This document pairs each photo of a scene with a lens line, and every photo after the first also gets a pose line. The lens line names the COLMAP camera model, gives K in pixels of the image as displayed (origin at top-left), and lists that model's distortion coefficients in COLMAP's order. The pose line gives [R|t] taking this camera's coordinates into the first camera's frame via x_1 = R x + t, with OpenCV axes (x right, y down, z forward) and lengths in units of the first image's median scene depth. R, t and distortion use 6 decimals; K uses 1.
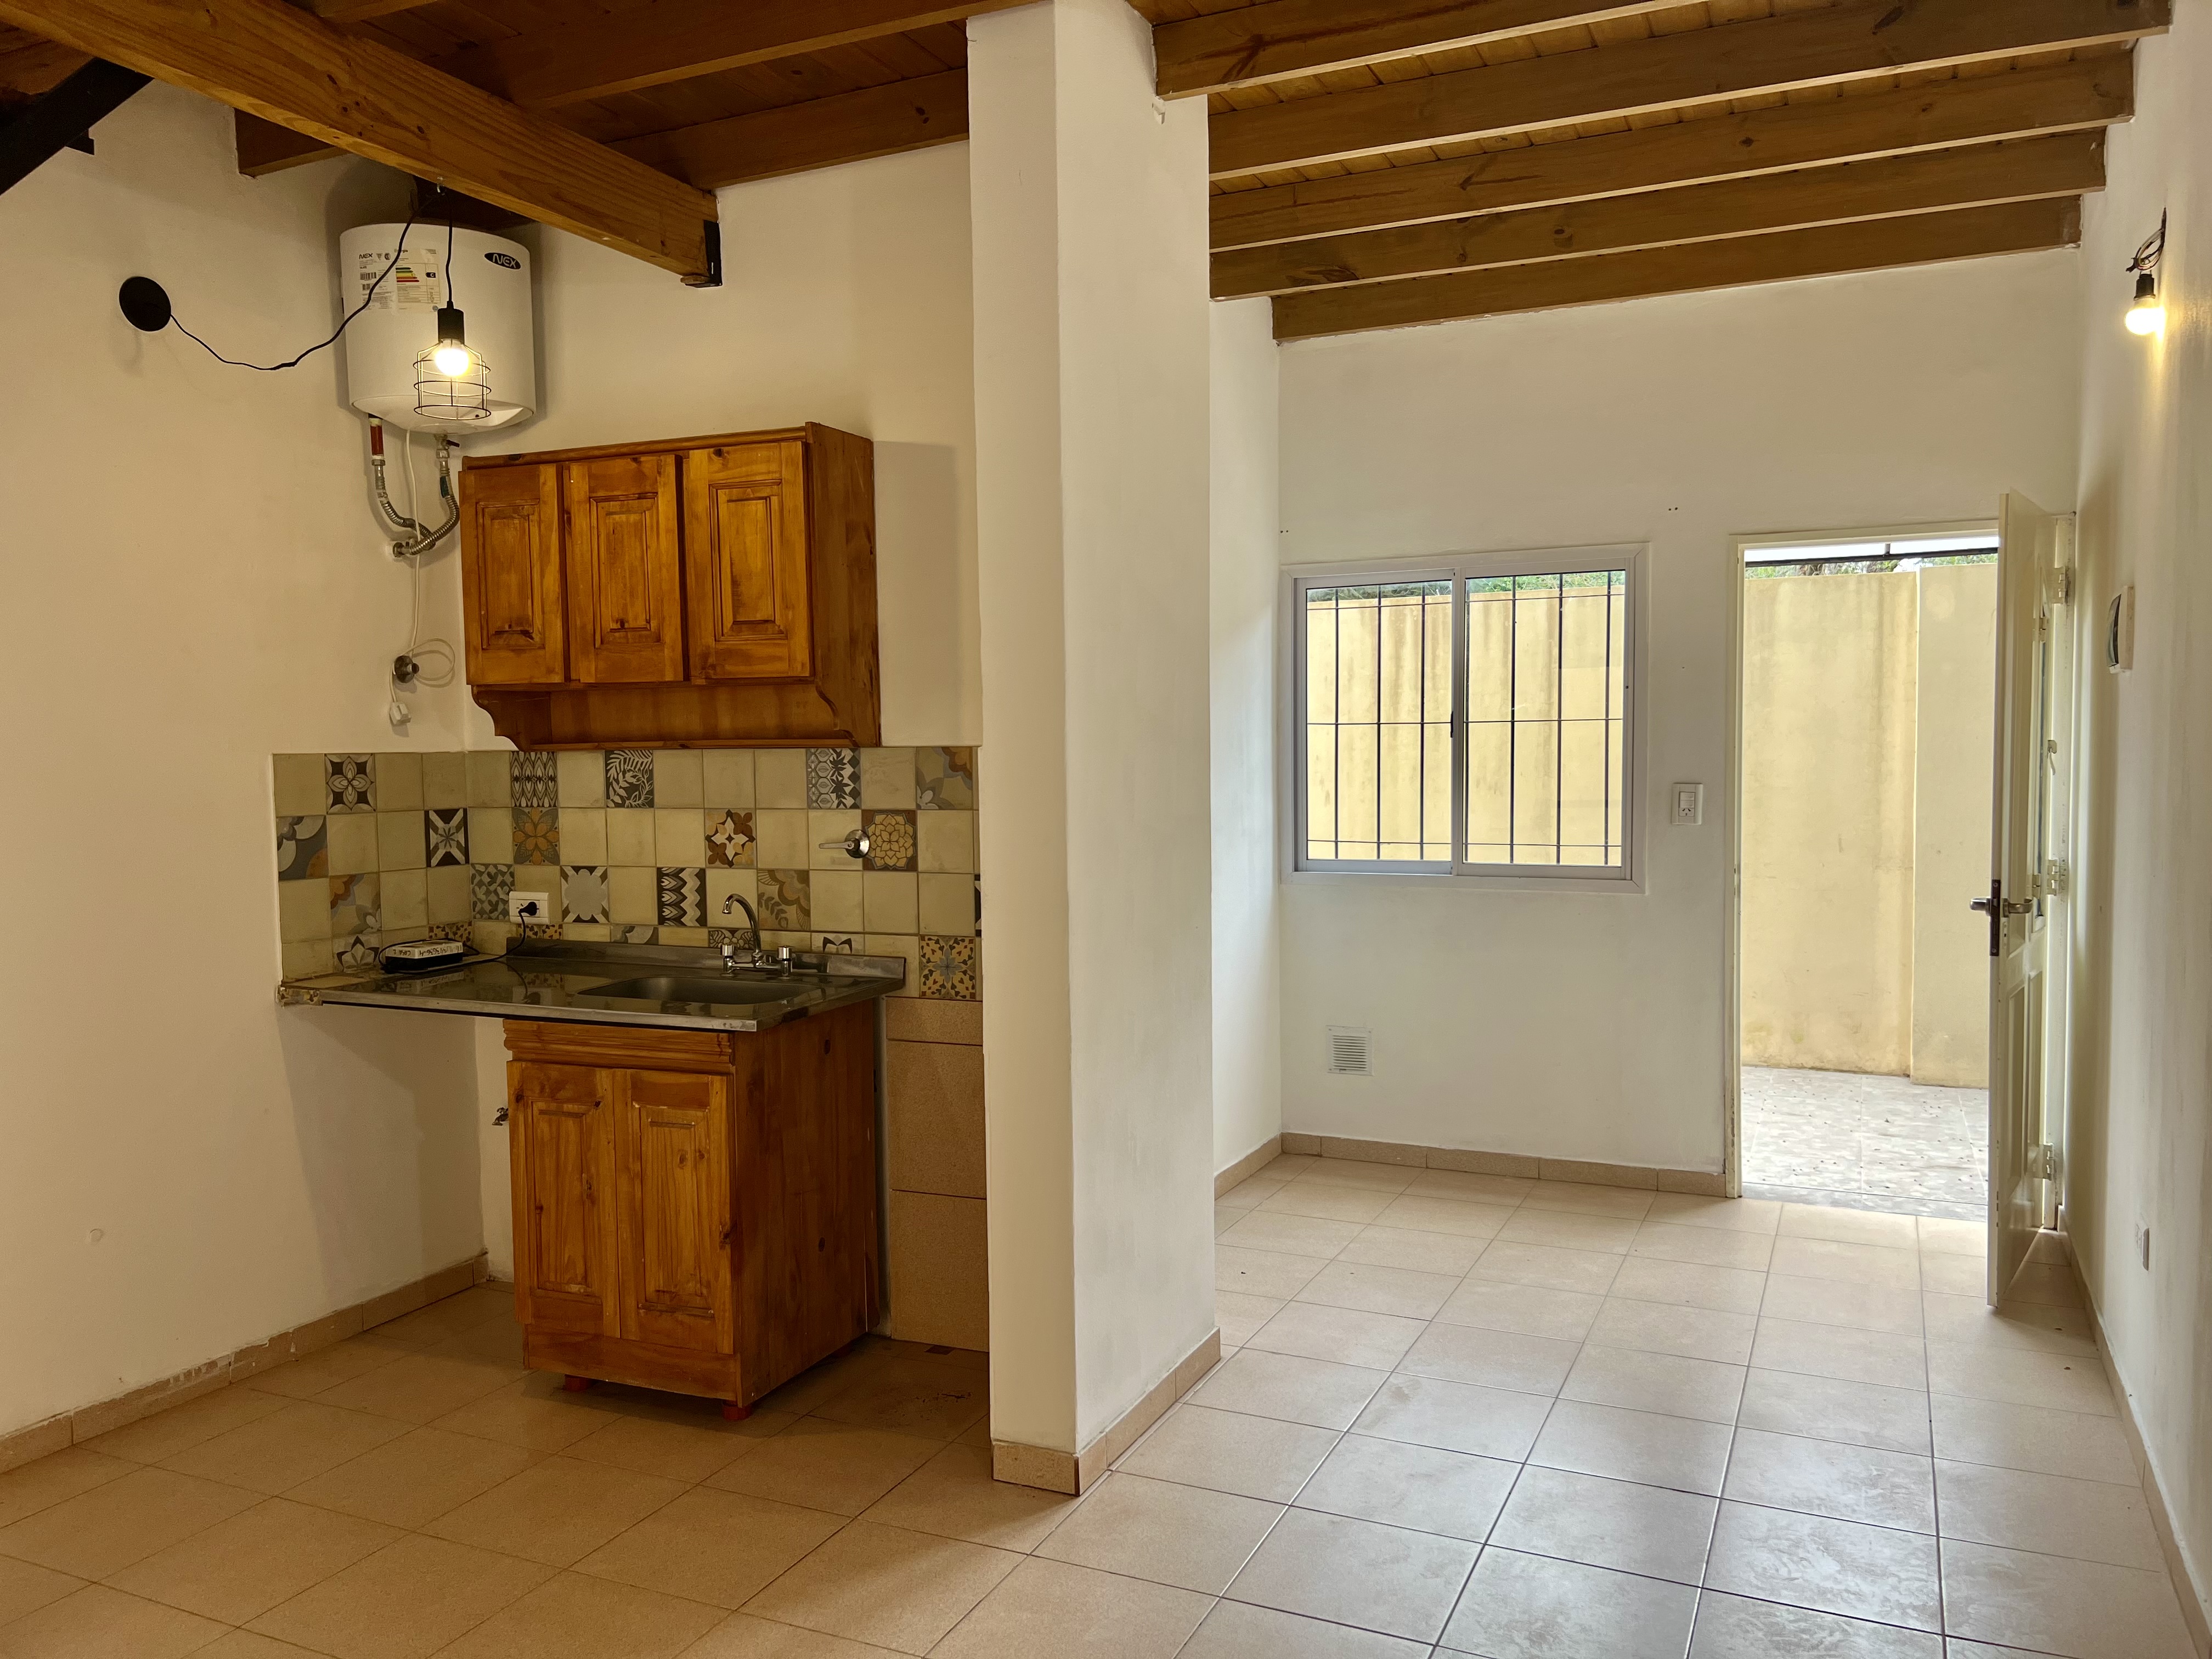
lens RADIAL K [[1668.2, 0, 1114.3], [0, 1668.2, 842.8], [0, 0, 1]] dist [0.056784, -0.066956]
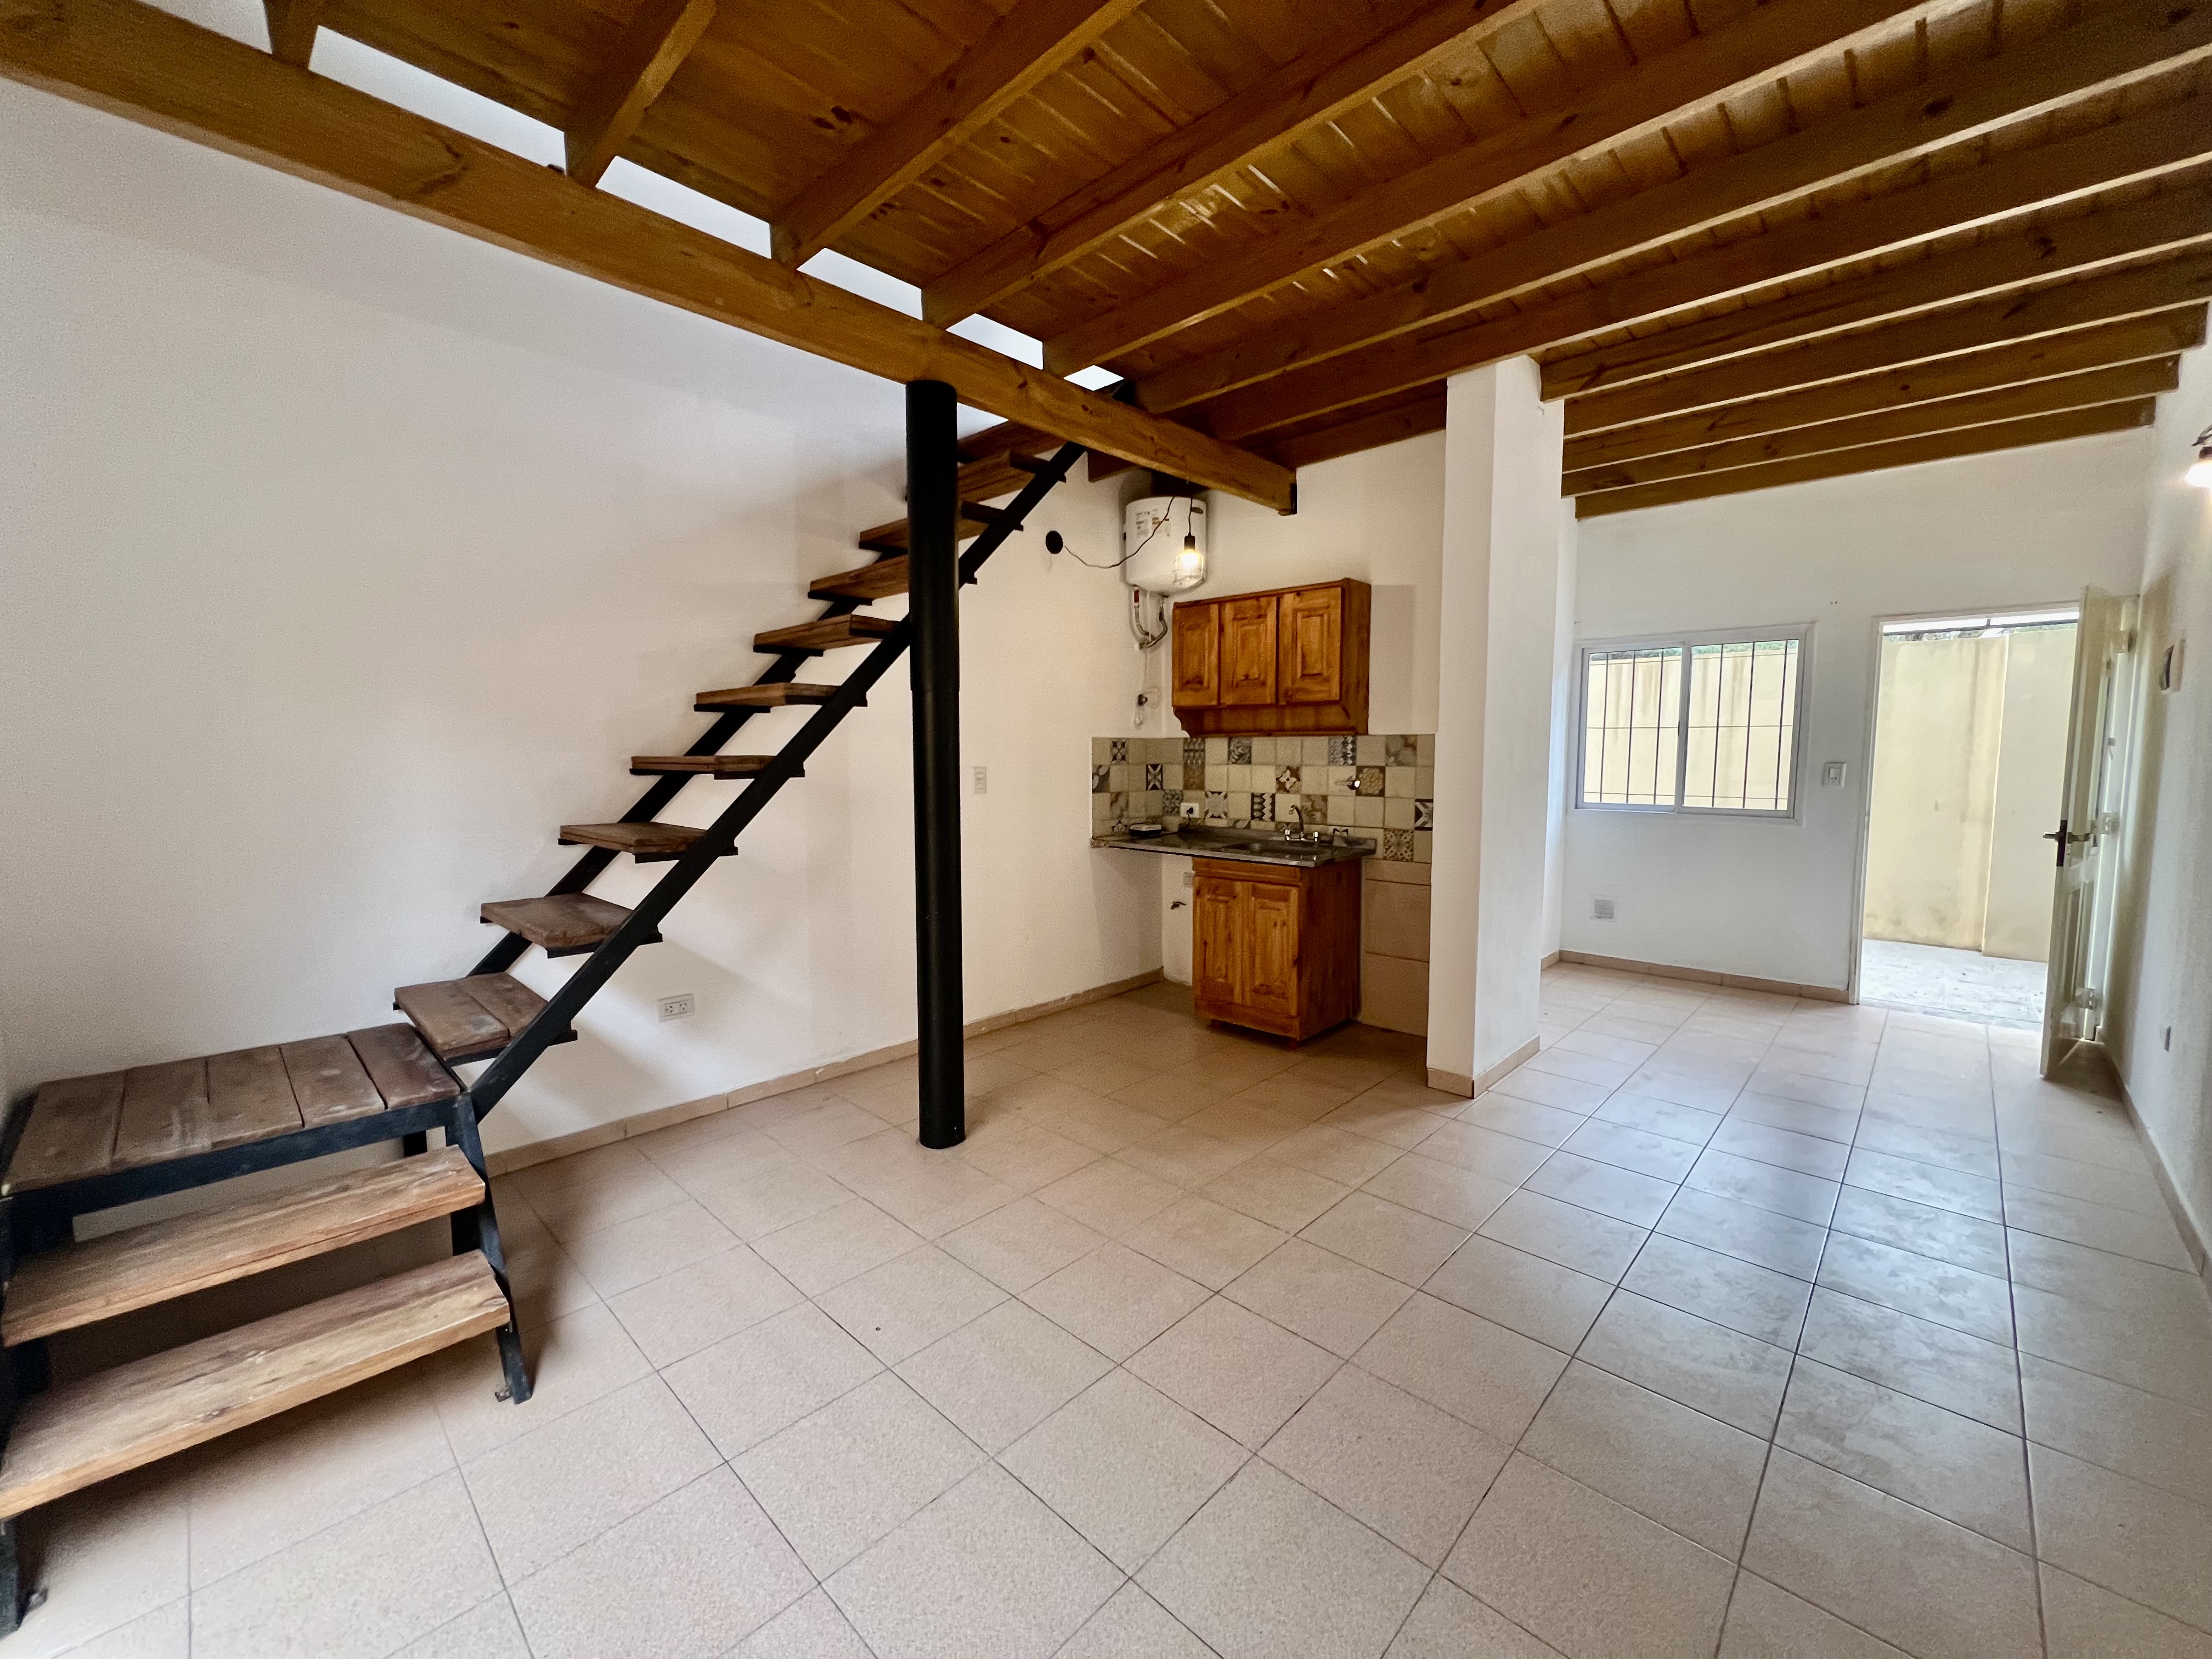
lens RADIAL K [[896.3, 0, 1102.8], [0, 896.3, 825.9], [0, 0, 1]] dist [-0.001747, -0.000222]
pose [[0.945141, 0.038340, -0.324403, -0.085742], [-0.029280, 0.999034, 0.032766, 0.026548], [0.325346, -0.021470, 0.945351, -0.141009]]
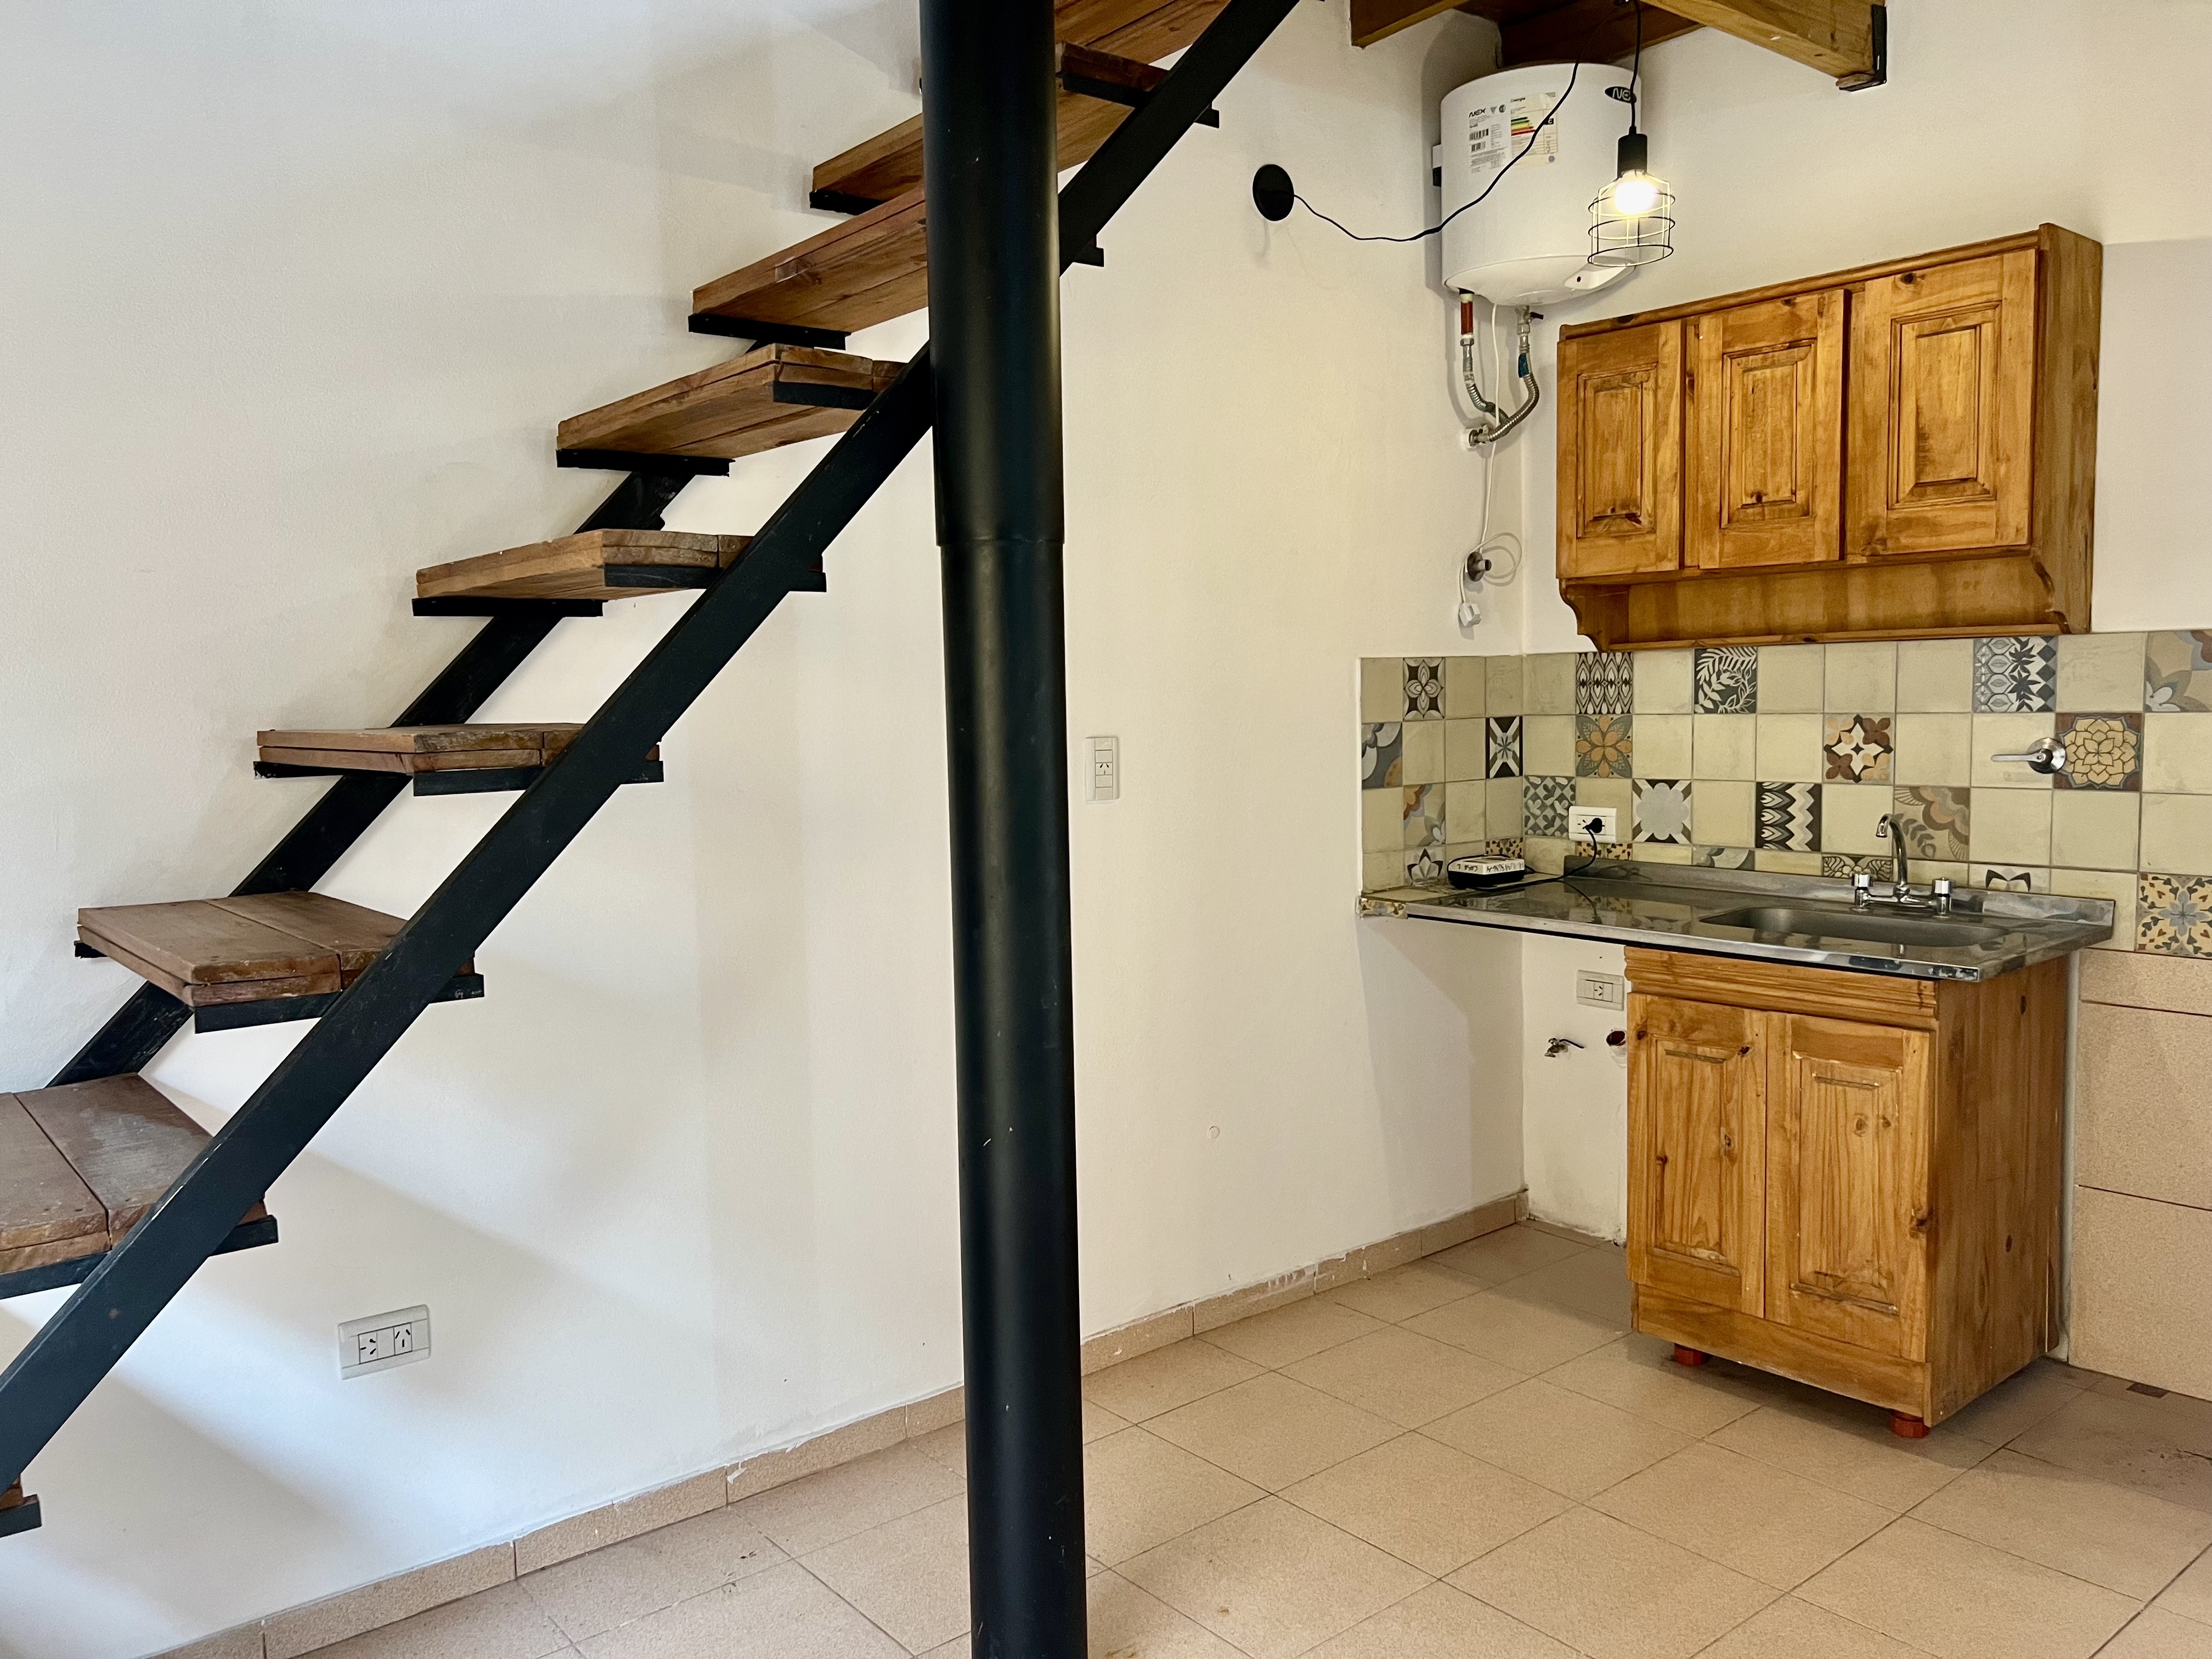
lens RADIAL K [[1677.1, 0, 1086.8], [0, 1677.1, 842.6], [0, 0, 1]] dist [0.050635, -0.059105]
pose [[0.895160, 0.032554, -0.444555, -0.203640], [-0.013871, 0.998881, 0.045215, 0.011868], [0.445530, -0.034308, 0.894610, 0.060396]]
